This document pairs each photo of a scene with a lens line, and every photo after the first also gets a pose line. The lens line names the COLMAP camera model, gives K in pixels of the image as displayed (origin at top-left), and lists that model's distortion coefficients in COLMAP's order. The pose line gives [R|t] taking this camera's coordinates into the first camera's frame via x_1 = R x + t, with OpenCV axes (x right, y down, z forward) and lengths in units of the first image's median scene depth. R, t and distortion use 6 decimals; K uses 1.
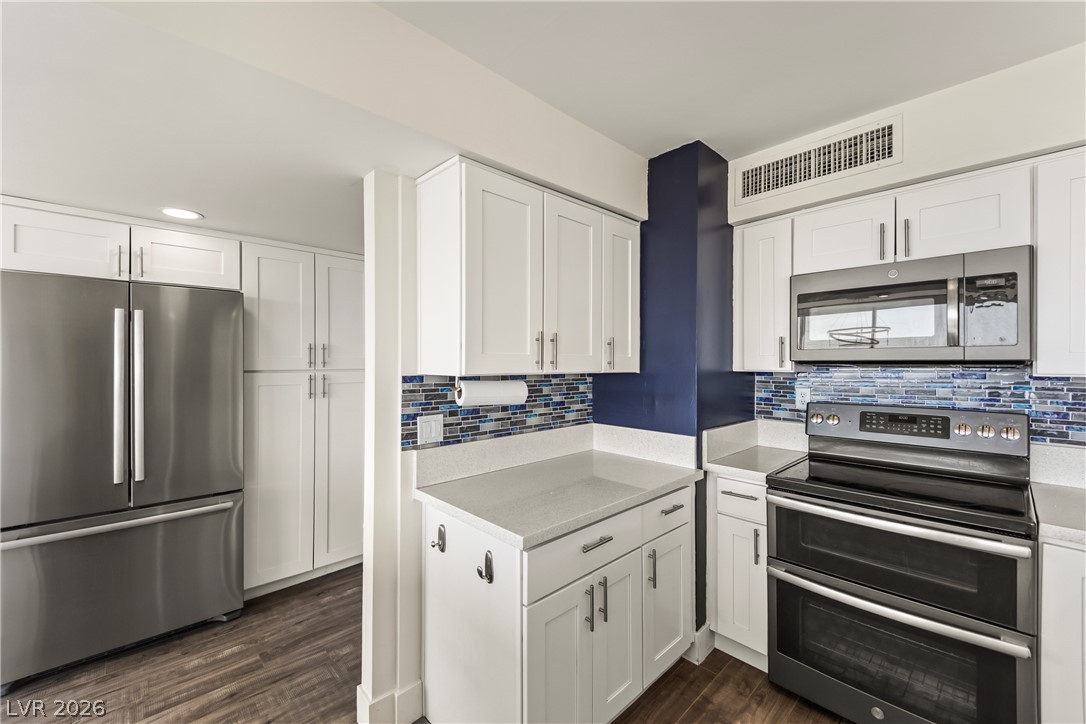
lens RADIAL K [[438.1, 0, 537.3], [0, 438.1, 359.7], [0, 0, 1]] dist [0.016632, -0.008869]
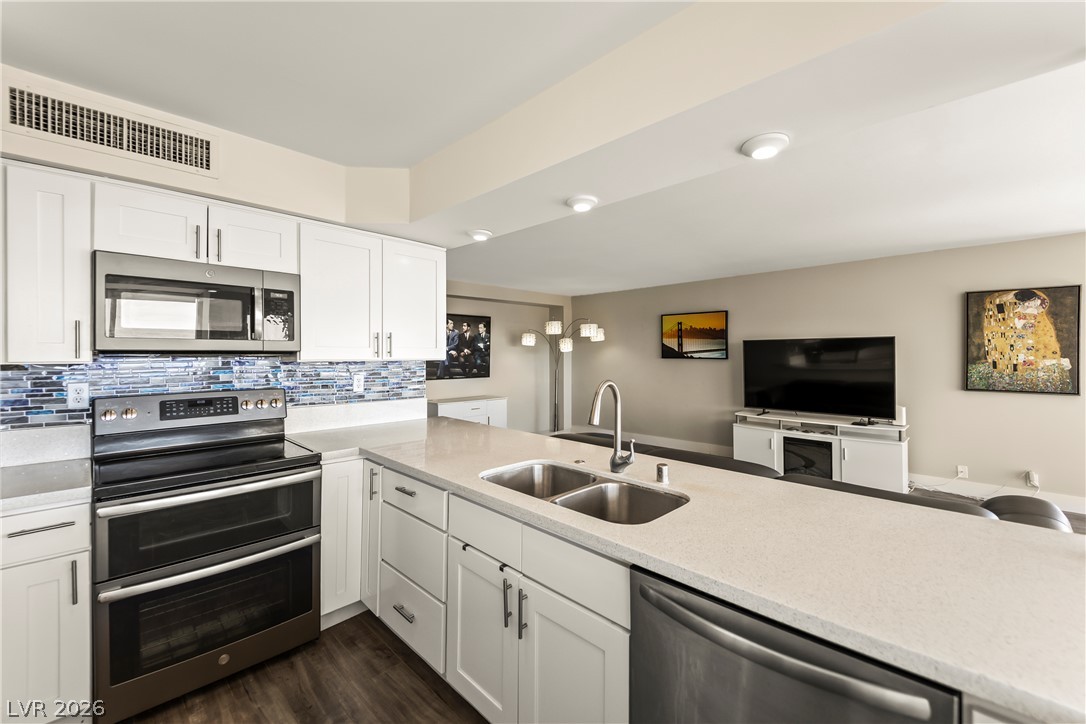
lens RADIAL K [[438.1, 0, 540.7], [0, 438.1, 355.1], [0, 0, 1]] dist [0.016632, -0.008869]
pose [[-0.045056, 0.000969, 0.998984, -0.378776], [-0.001401, 0.999998, -0.001033, 0.013976], [-0.998983, -0.001446, -0.045055, 0.216379]]
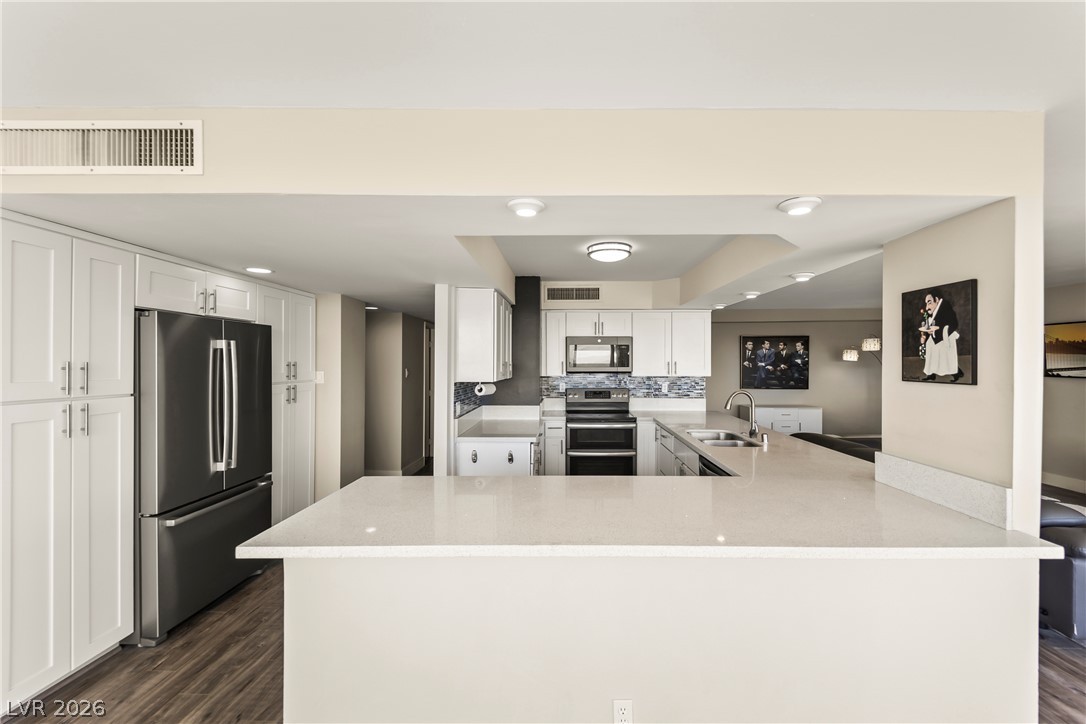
lens RADIAL K [[438.1, 0, 548.1], [0, 438.1, 363.0], [0, 0, 1]] dist [0.016632, -0.008869]
pose [[0.706157, -0.000317, 0.708056, -1.481360], [-0.000470, 0.999999, 0.000916, -0.059002], [-0.708056, -0.000980, 0.706156, -0.784785]]
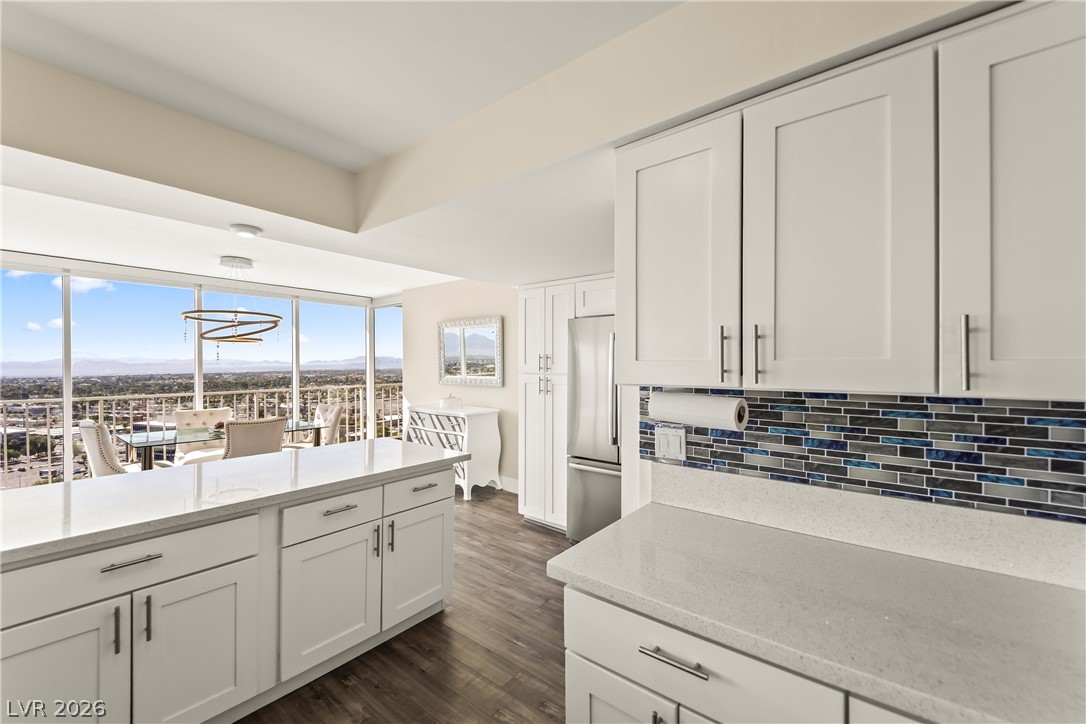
lens RADIAL K [[438.1, 0, 541.3], [0, 438.1, 373.4], [0, 0, 1]] dist [0.016632, -0.008869]
pose [[0.139209, 0.023908, -0.989974, 0.653099], [0.008502, 0.999643, 0.025337, -0.012305], [0.990227, -0.011944, 0.138956, 0.652020]]
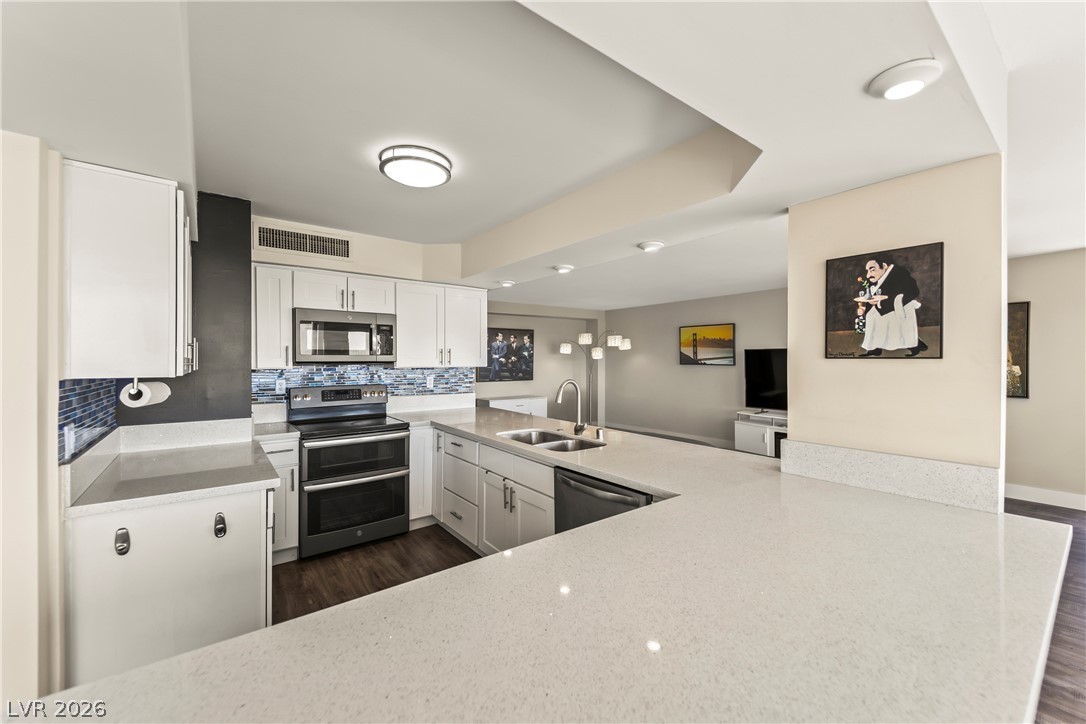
lens RADIAL K [[438.1, 0, 535.3], [0, 438.1, 360.6], [0, 0, 1]] dist [0.016632, -0.008869]
pose [[0.108768, -0.000569, 0.994067, -1.095207], [-0.001051, 0.999999, 0.000687, -0.004345], [-0.994067, -0.001119, 0.108767, -0.034715]]
